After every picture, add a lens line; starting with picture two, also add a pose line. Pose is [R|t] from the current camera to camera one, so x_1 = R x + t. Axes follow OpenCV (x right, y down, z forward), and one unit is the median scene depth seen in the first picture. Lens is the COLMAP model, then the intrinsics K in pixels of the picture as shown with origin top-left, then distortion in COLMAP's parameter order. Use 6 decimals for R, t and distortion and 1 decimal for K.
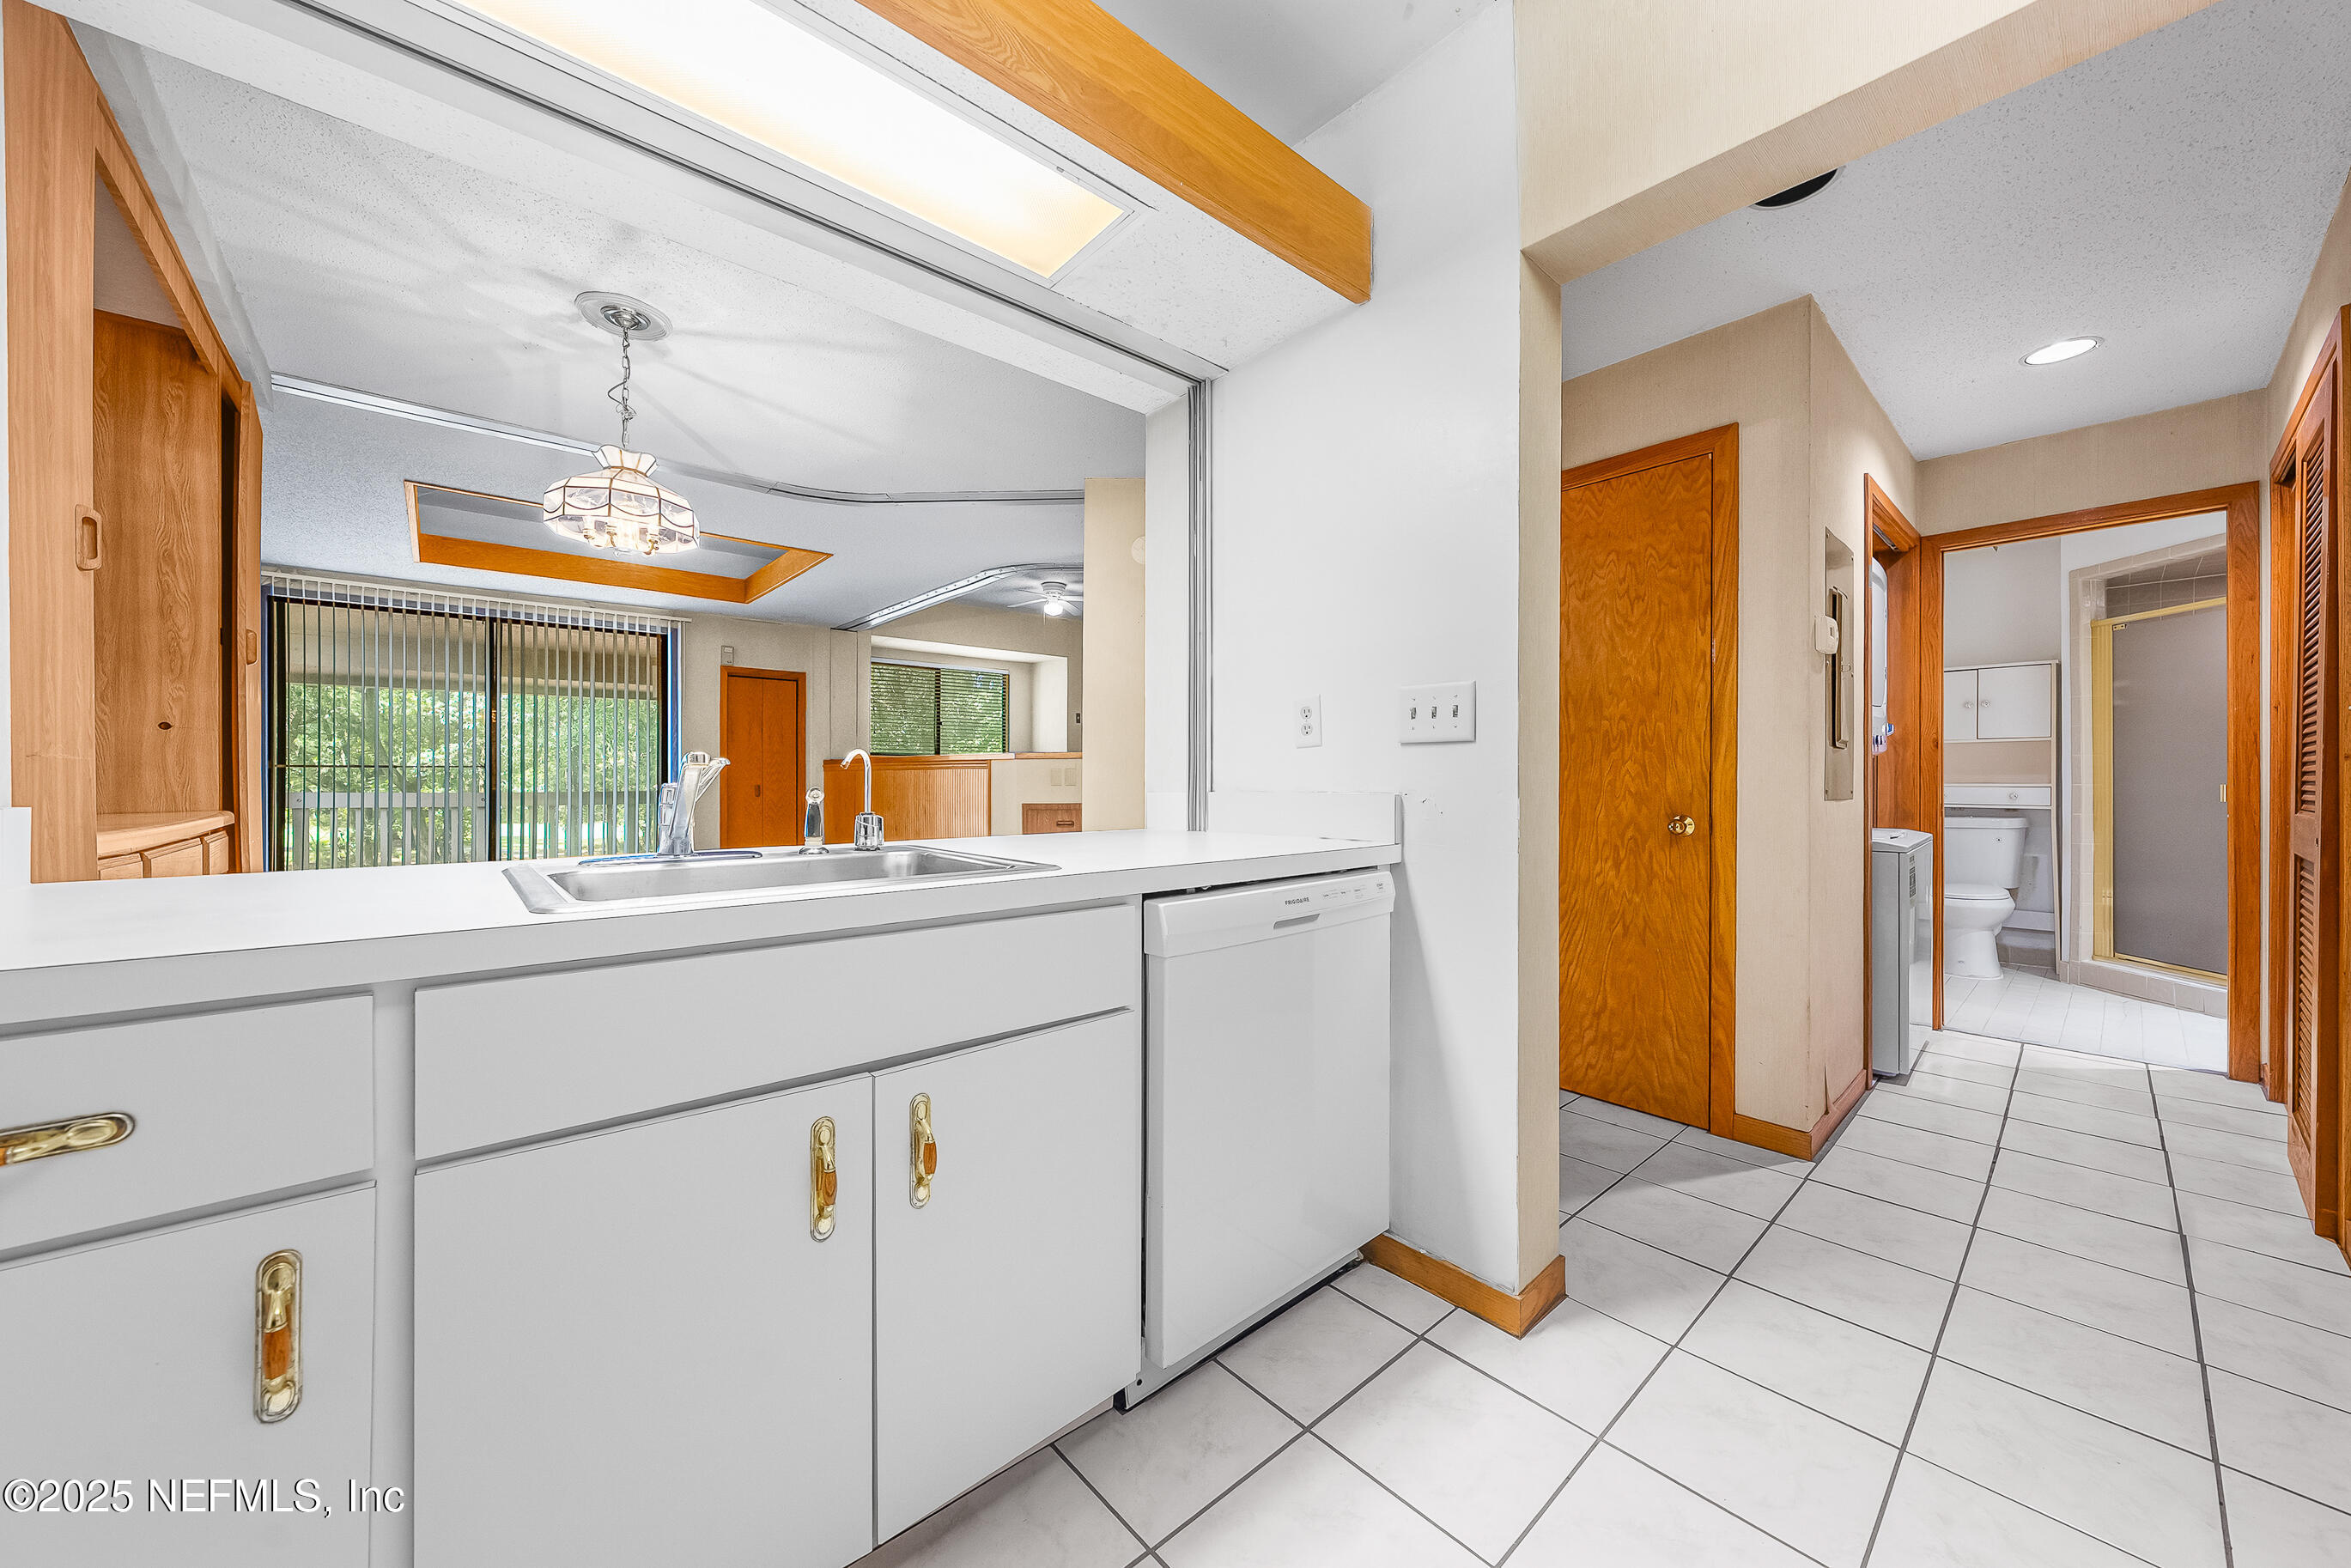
lens RADIAL K [[817.4, 0, 1164.8], [0, 817.4, 768.5], [0, 0, 1]] dist [0.000402, -0.000211]
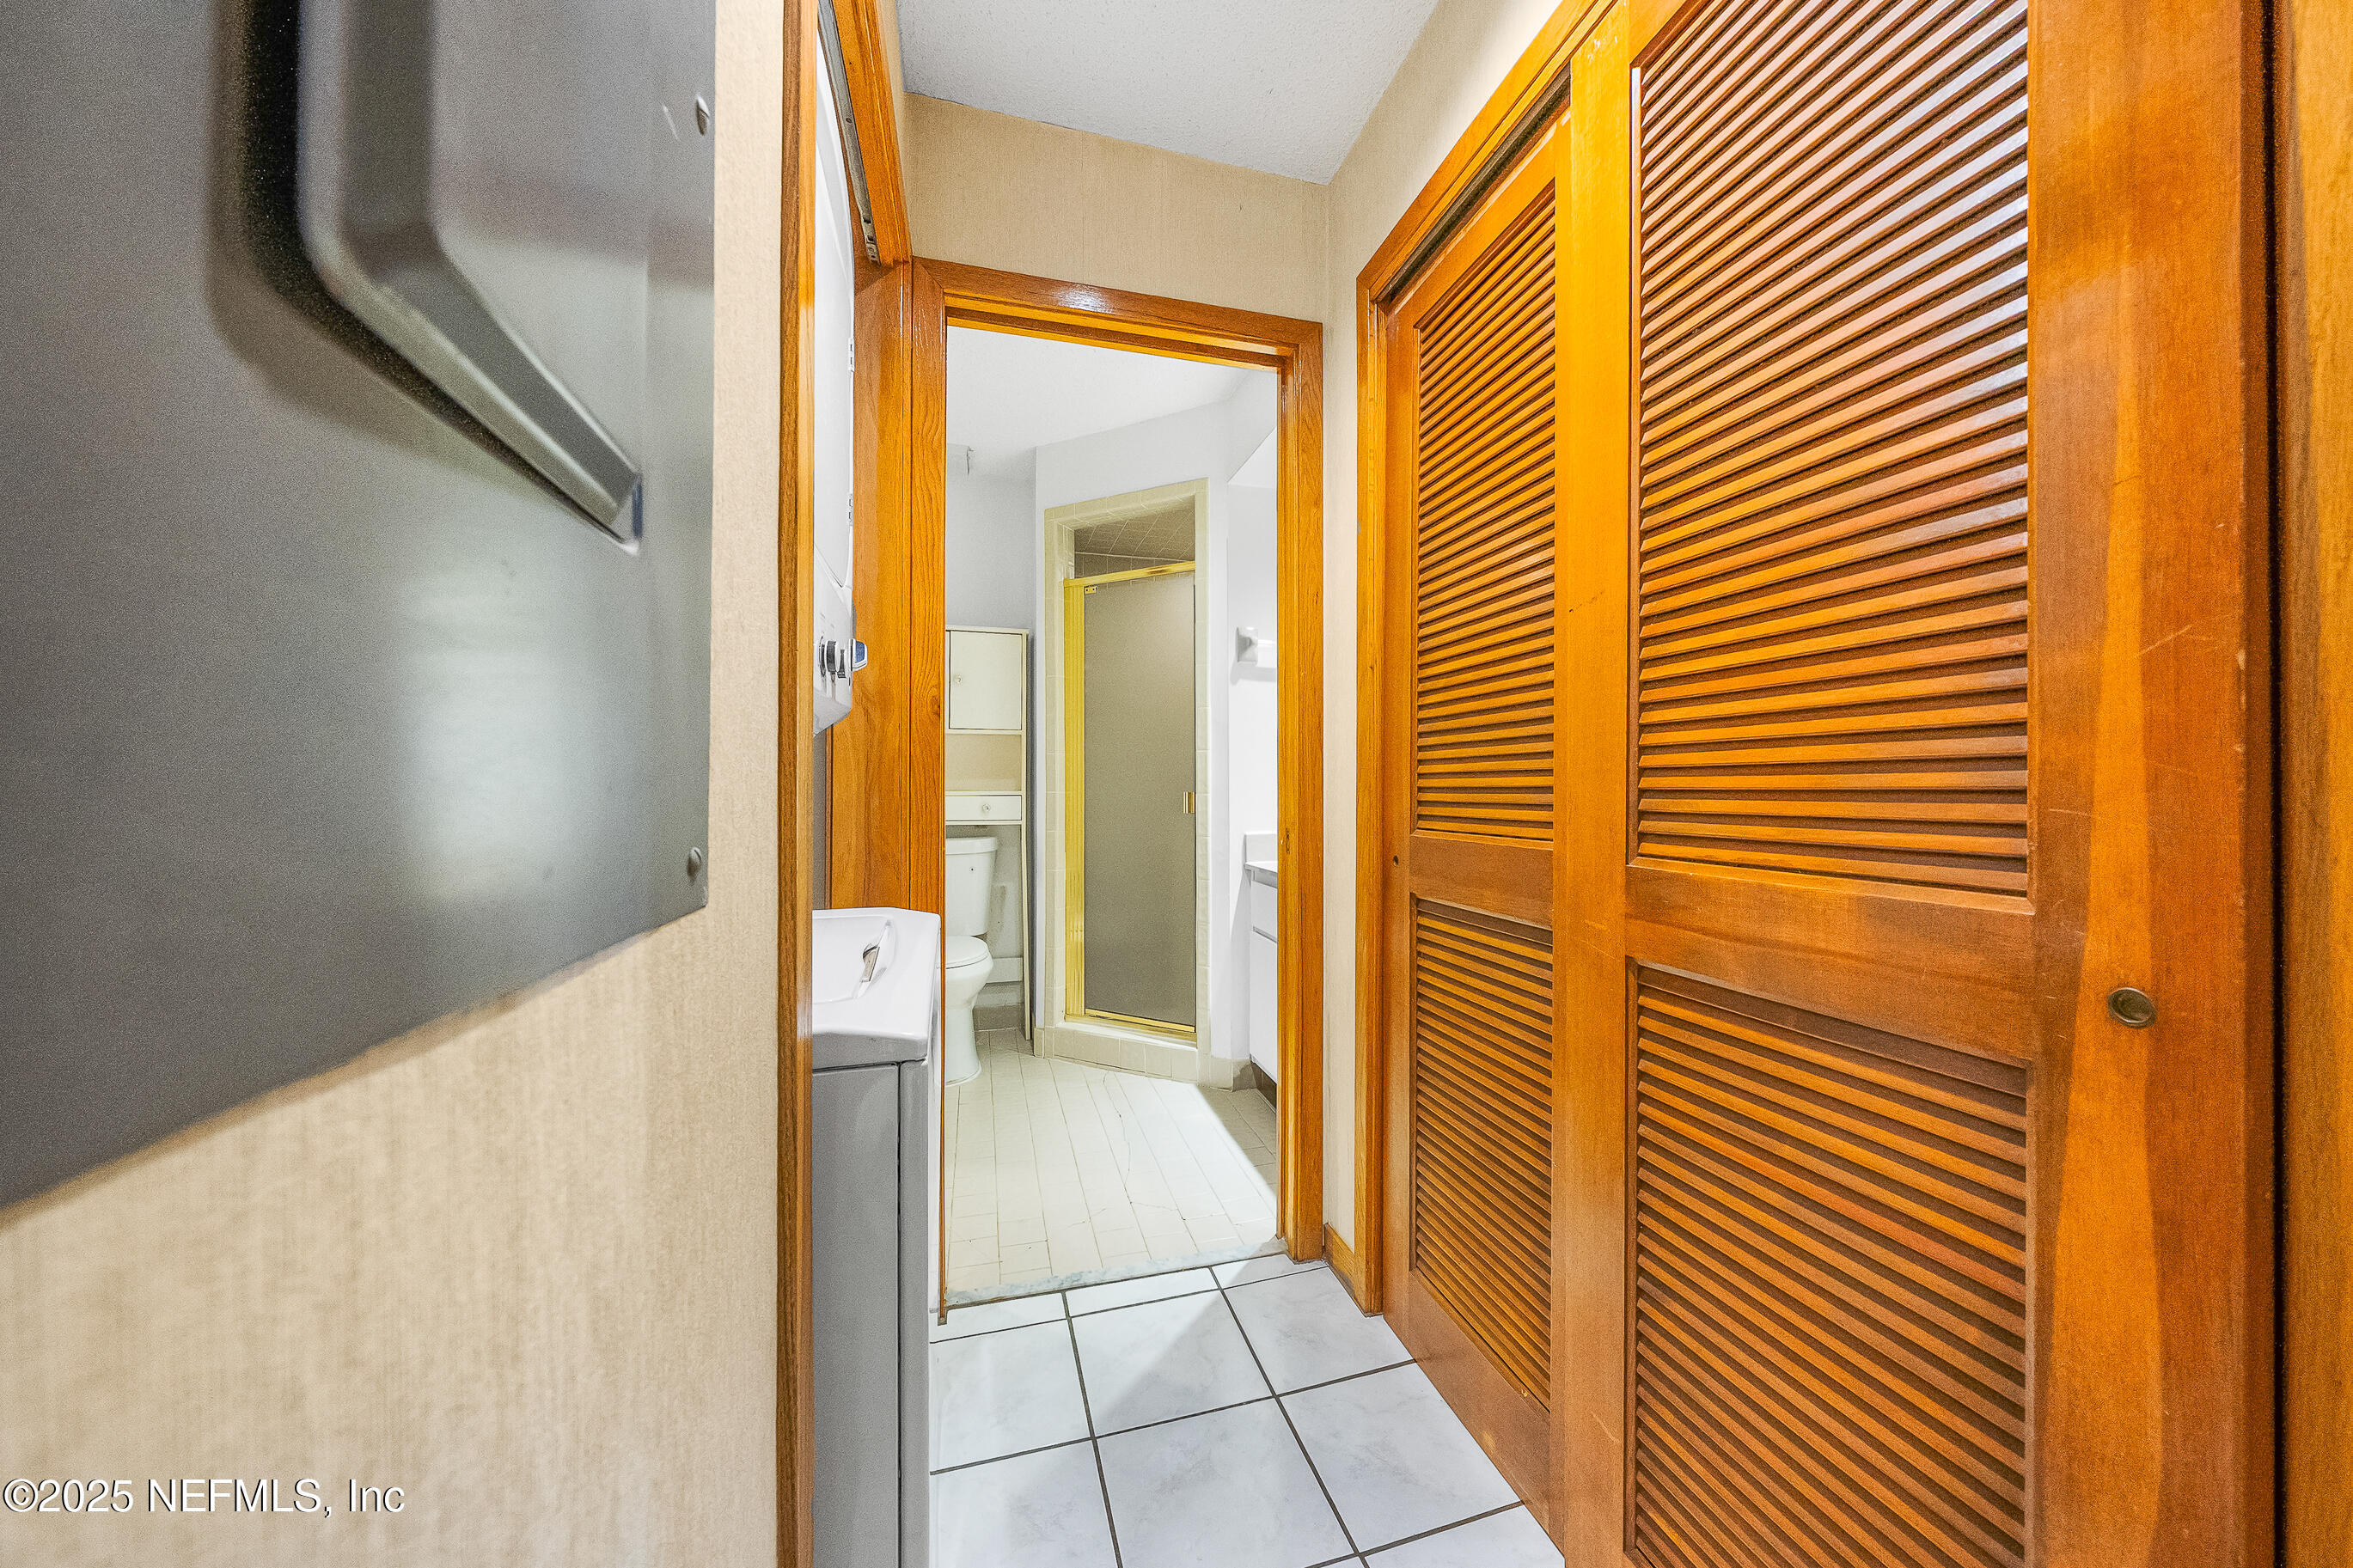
lens RADIAL K [[818.0, 0, 1192.0], [0, 818.0, 779.2], [0, 0, 1]] dist [0.000402, -0.000211]
pose [[0.429948, 0.001061, 0.902853, 0.487167], [-0.003639, 0.999993, 0.000558, 0.007067], [-0.902846, -0.003525, 0.429949, 0.556136]]
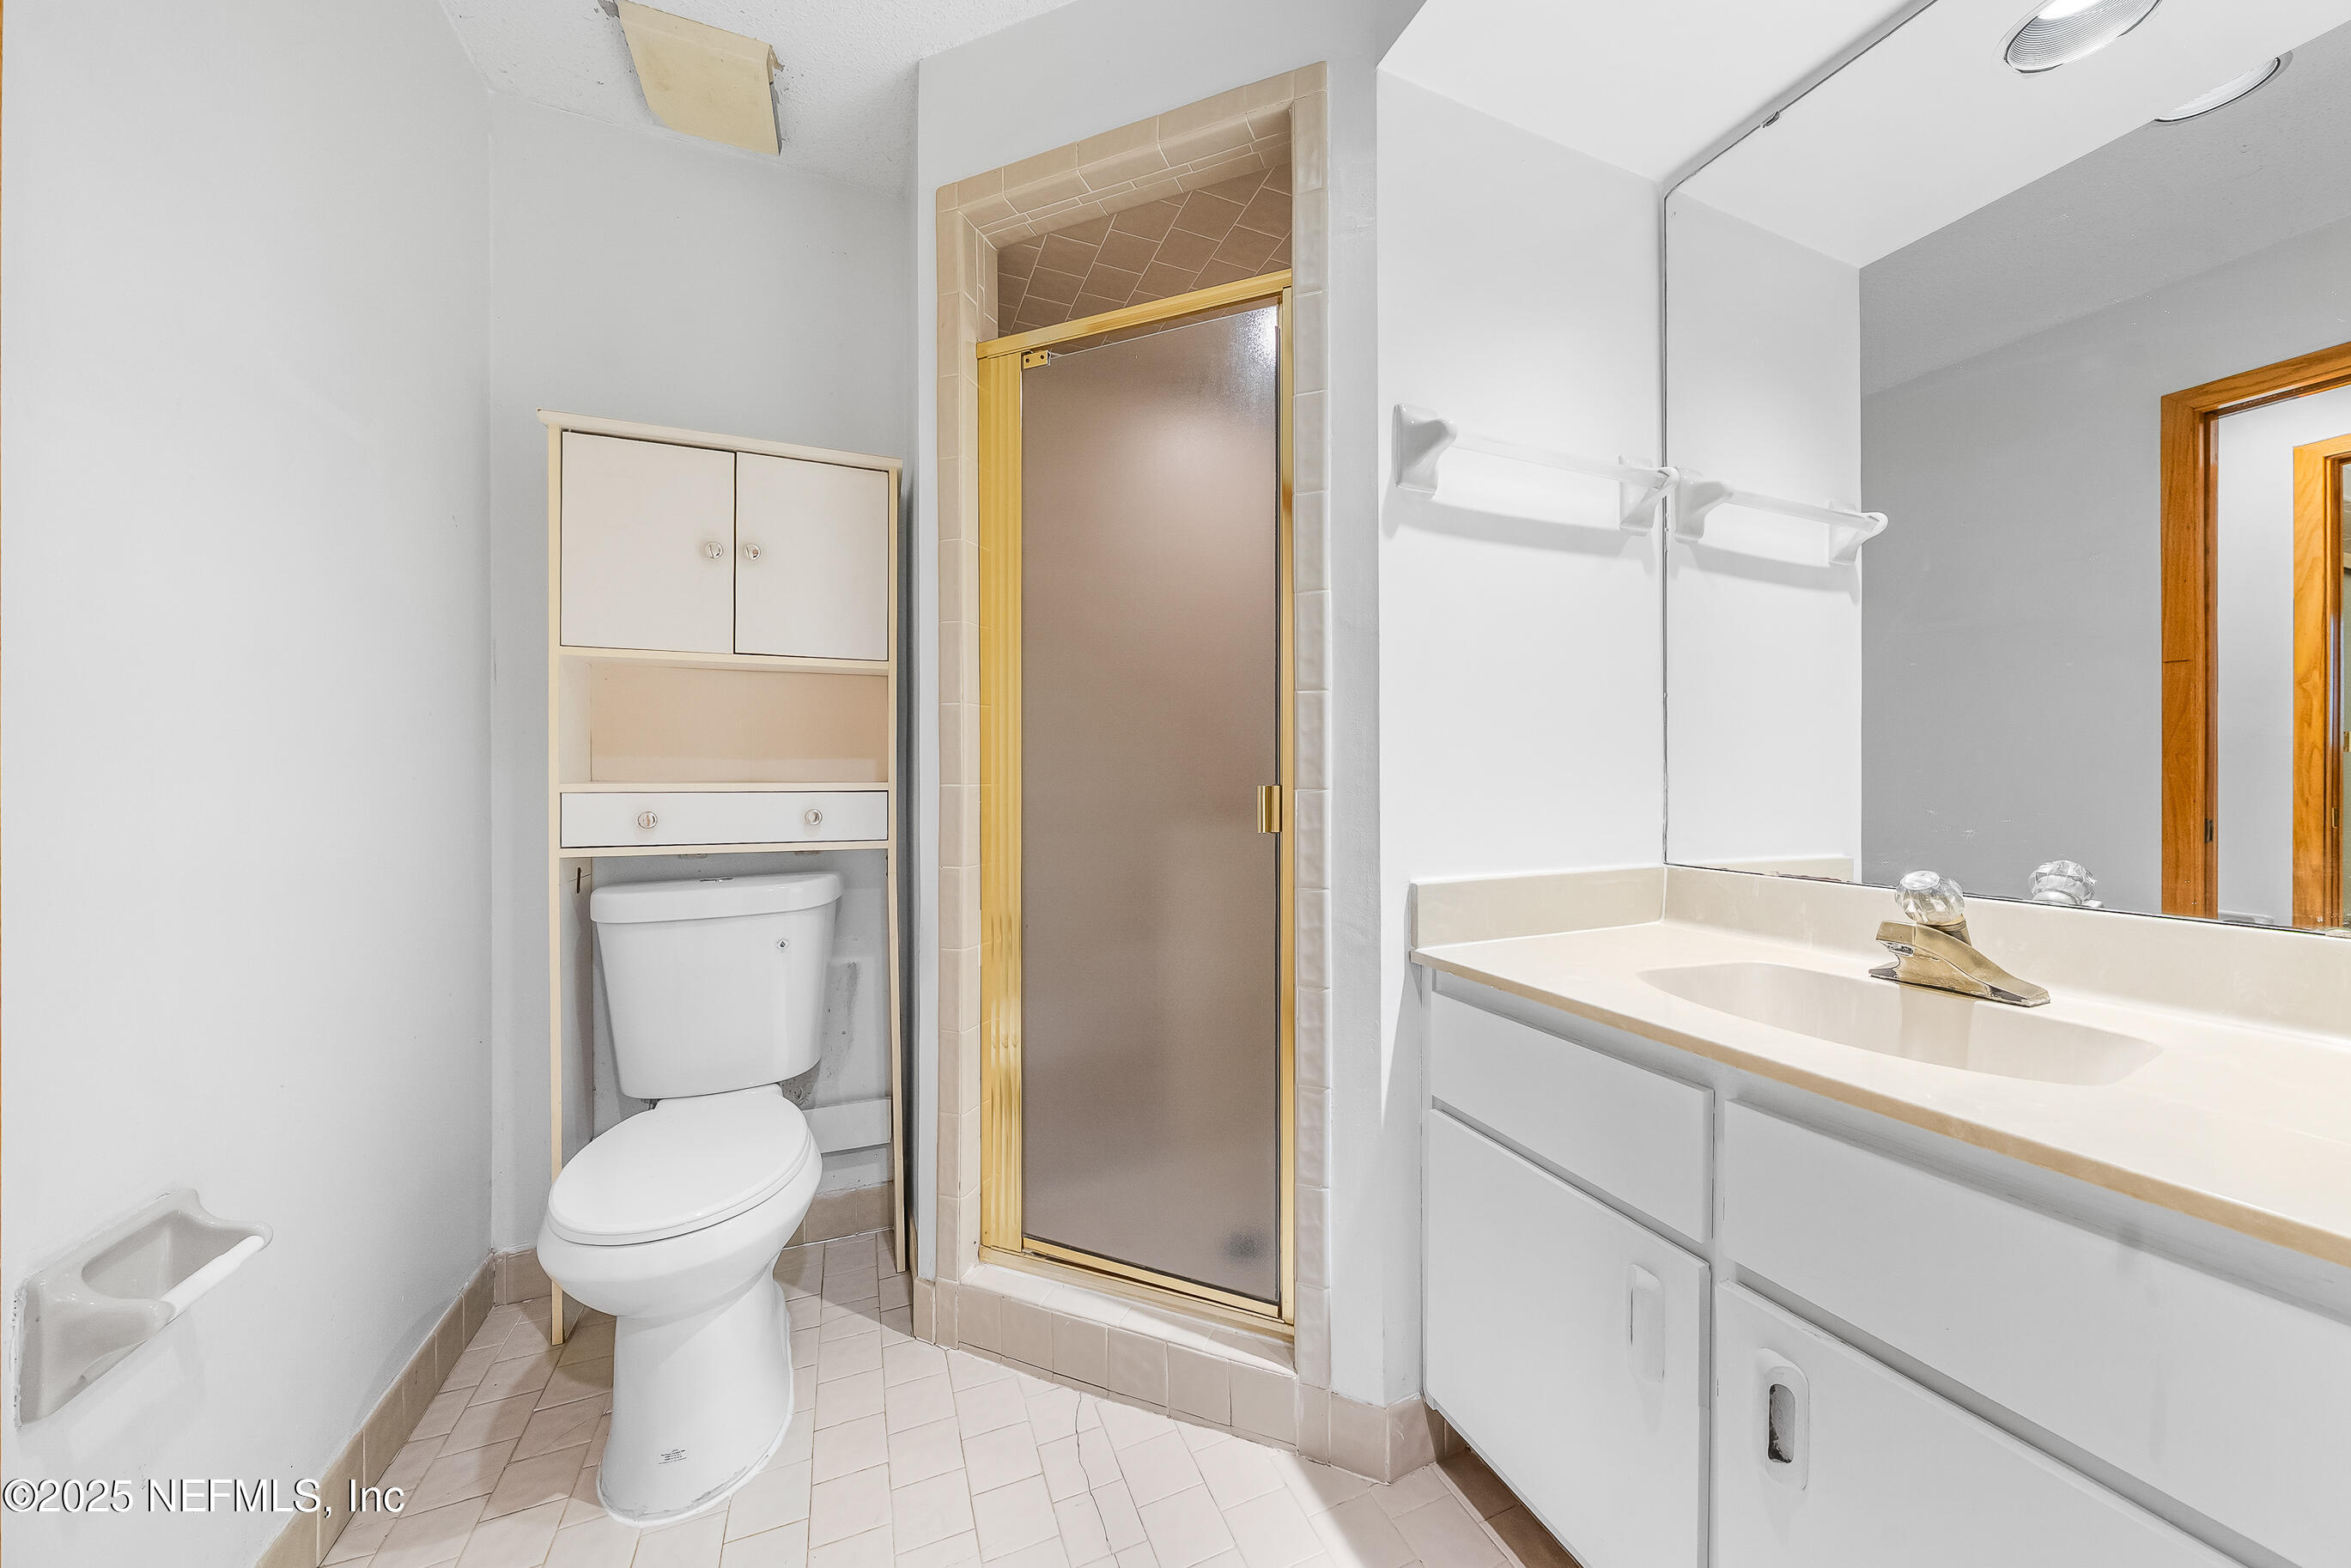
lens RADIAL K [[817.4, 0, 1171.6], [0, 817.4, 776.8], [0, 0, 1]] dist [0.000402, -0.000211]
pose [[0.322934, -0.007326, 0.946393, 0.805428], [-0.005912, 0.999935, 0.009758, 0.012181], [-0.946403, -0.008746, 0.322870, 0.790950]]
